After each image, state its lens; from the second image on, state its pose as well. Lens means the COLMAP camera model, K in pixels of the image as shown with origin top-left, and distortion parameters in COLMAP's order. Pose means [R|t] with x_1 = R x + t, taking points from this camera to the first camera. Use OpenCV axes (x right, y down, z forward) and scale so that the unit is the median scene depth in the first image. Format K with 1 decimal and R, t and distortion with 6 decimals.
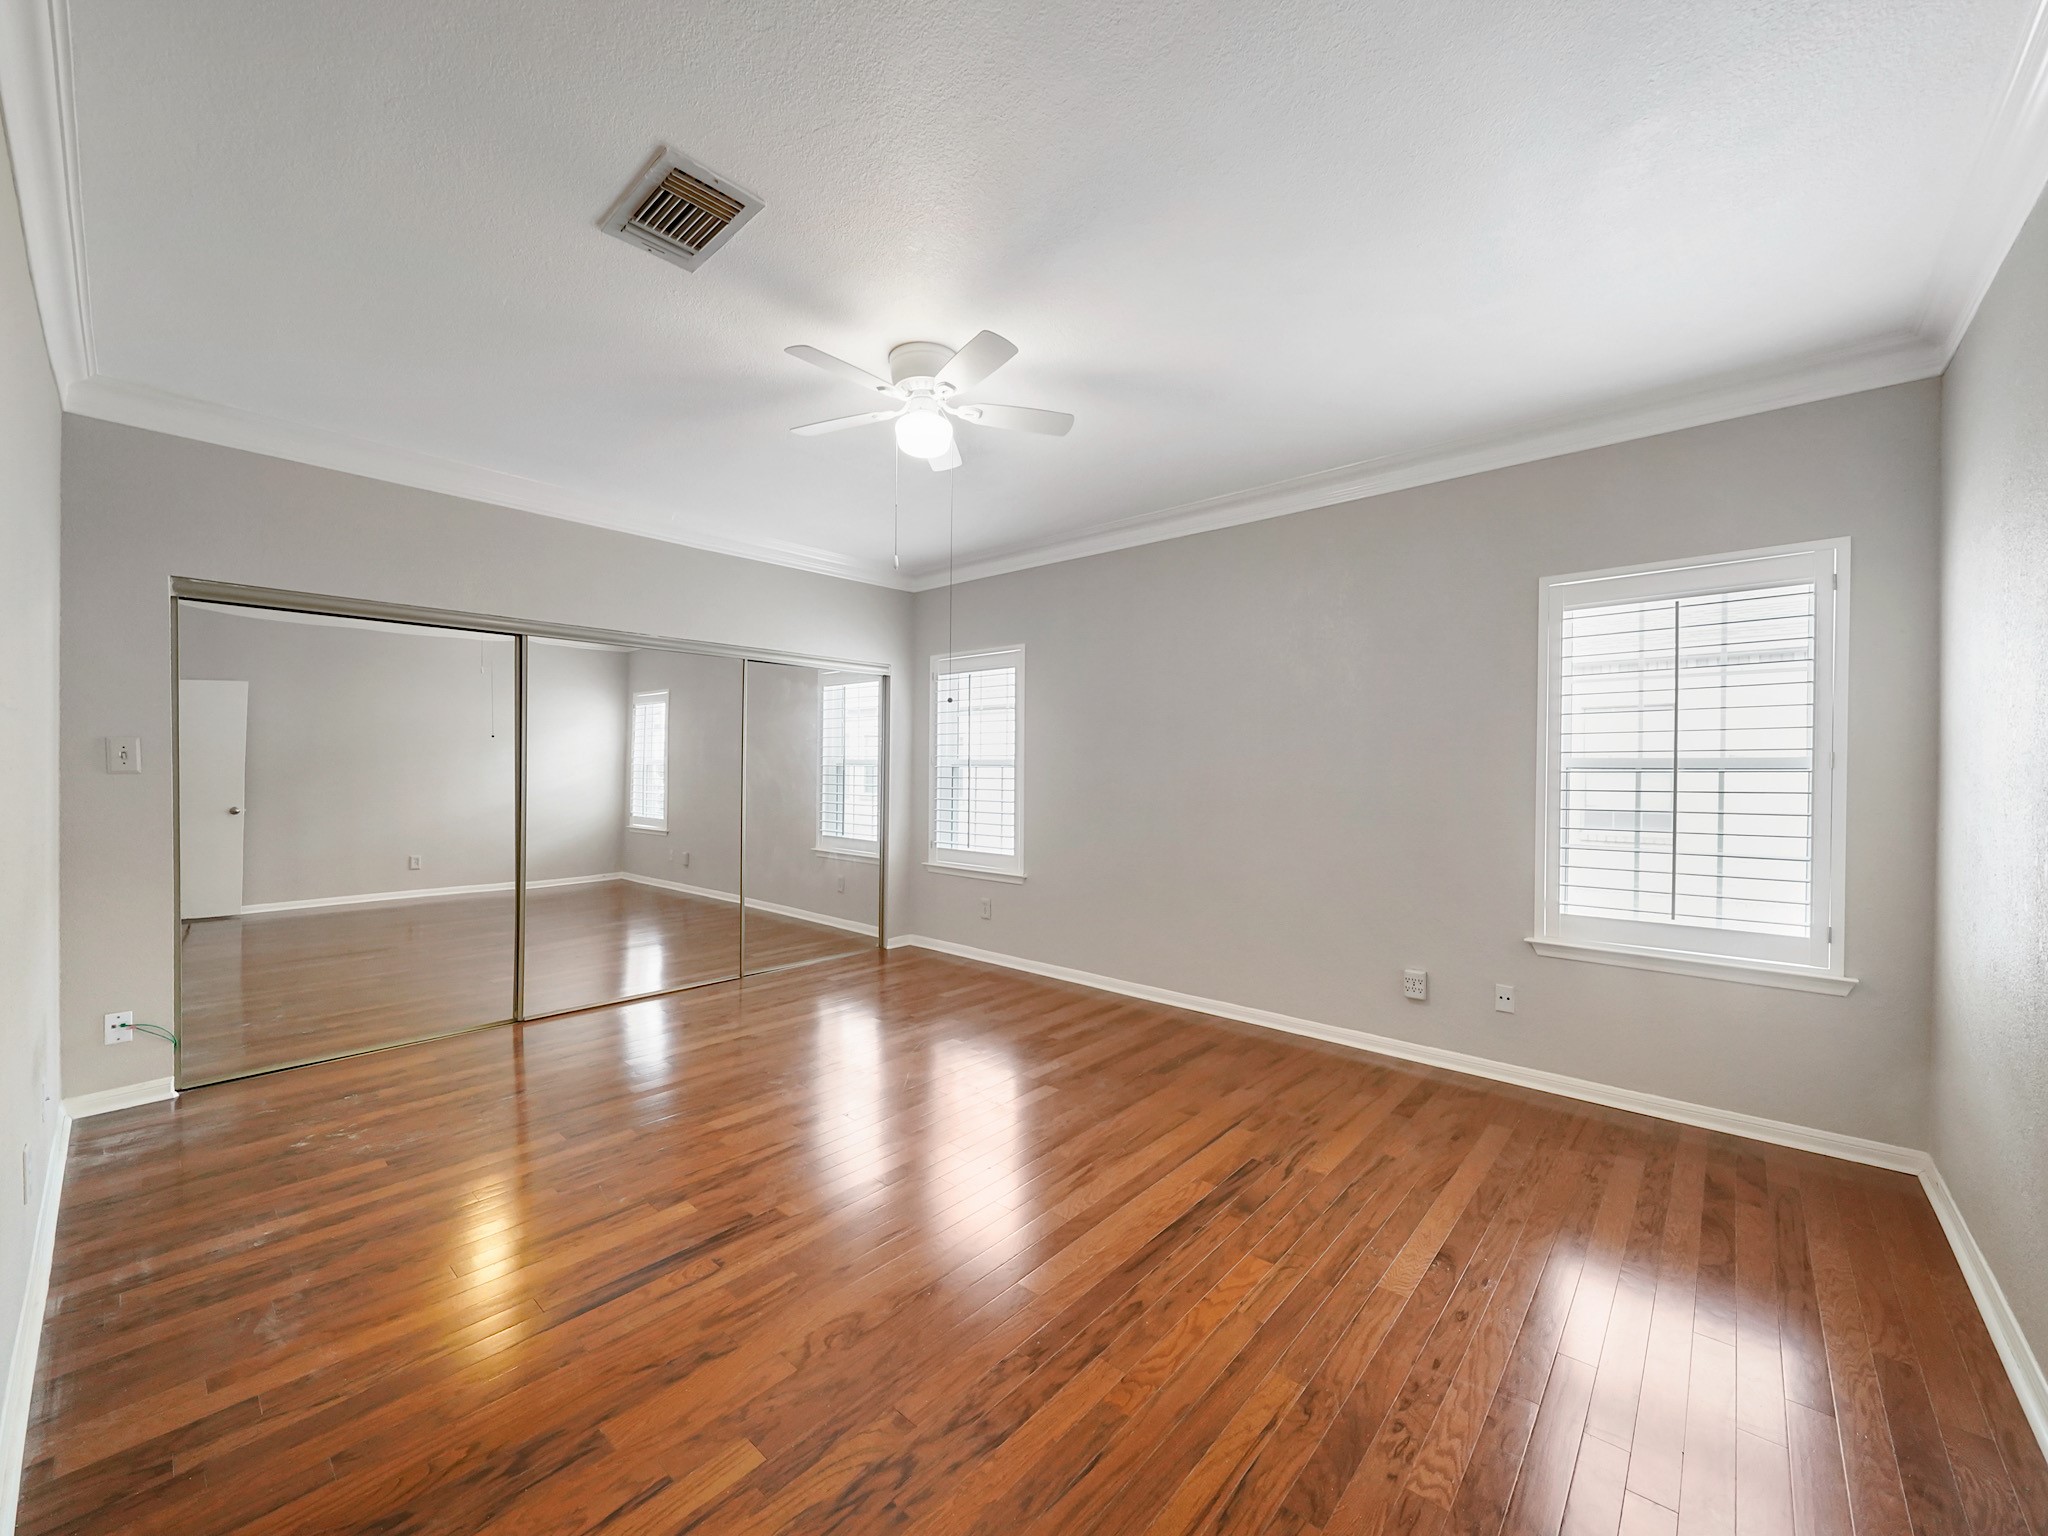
lens RADIAL K [[805.5, 0, 1013.0], [0, 805.5, 778.8], [0, 0, 1]] dist [-0.003111, -0.000947]
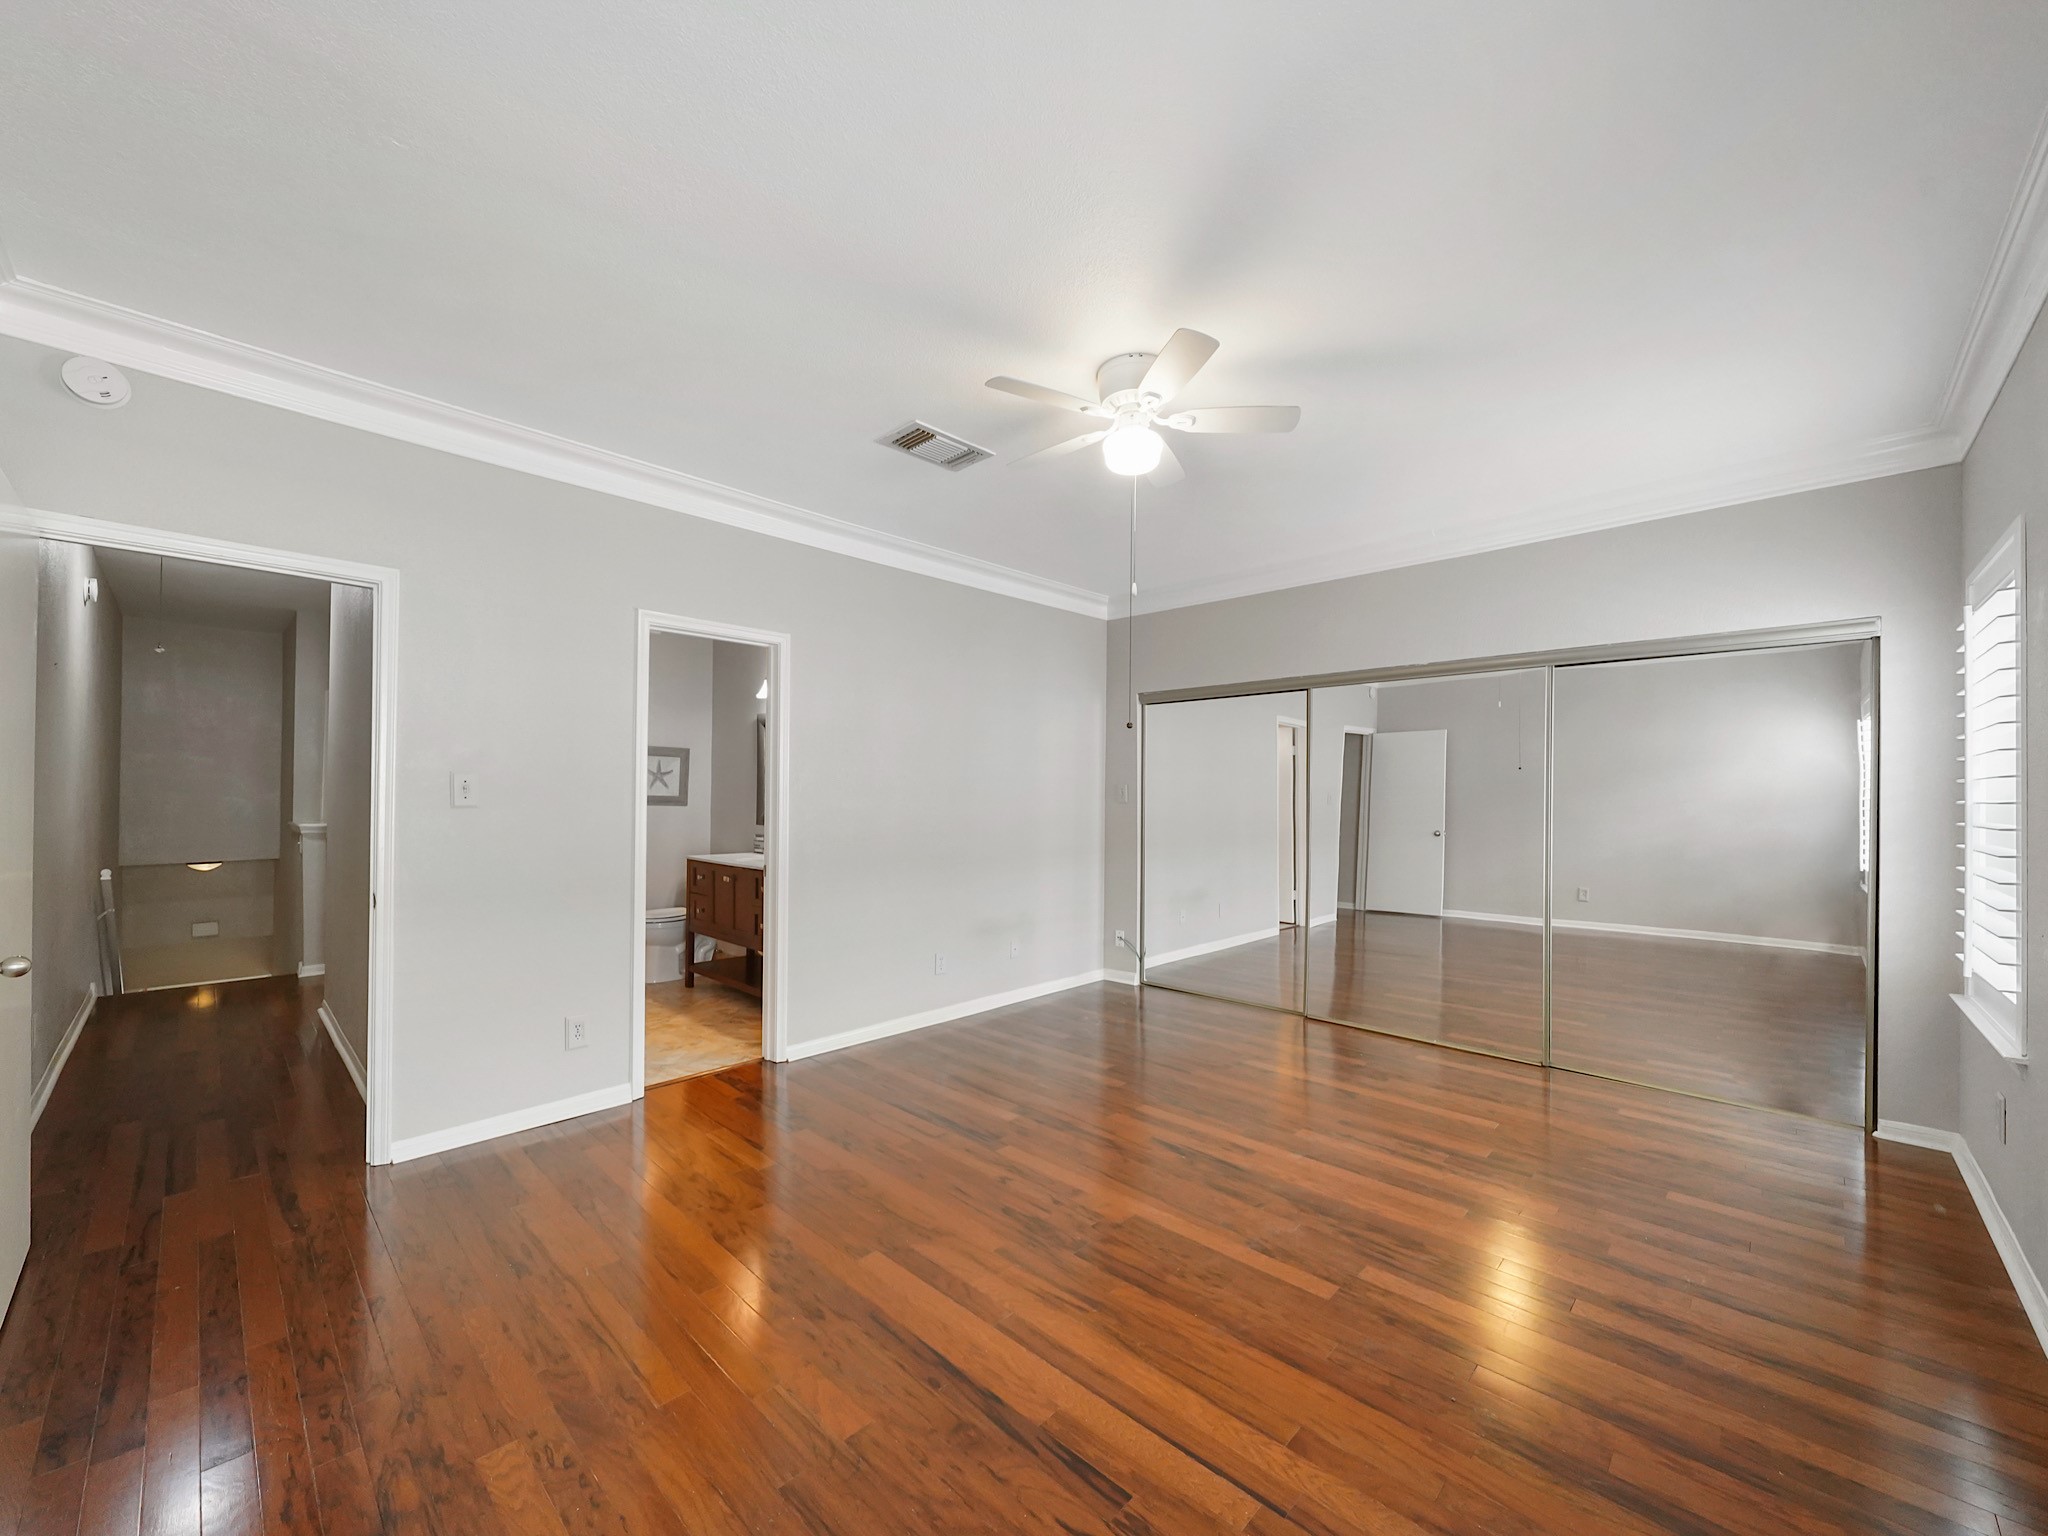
lens RADIAL K [[805.5, 0, 1025.1], [0, 805.5, 780.8], [0, 0, 1]] dist [-0.003111, -0.000947]
pose [[-0.035559, -0.024518, -0.999067, 0.889150], [-0.018047, 0.999552, -0.023888, -0.008742], [0.999205, 0.017181, -0.035986, 0.960922]]
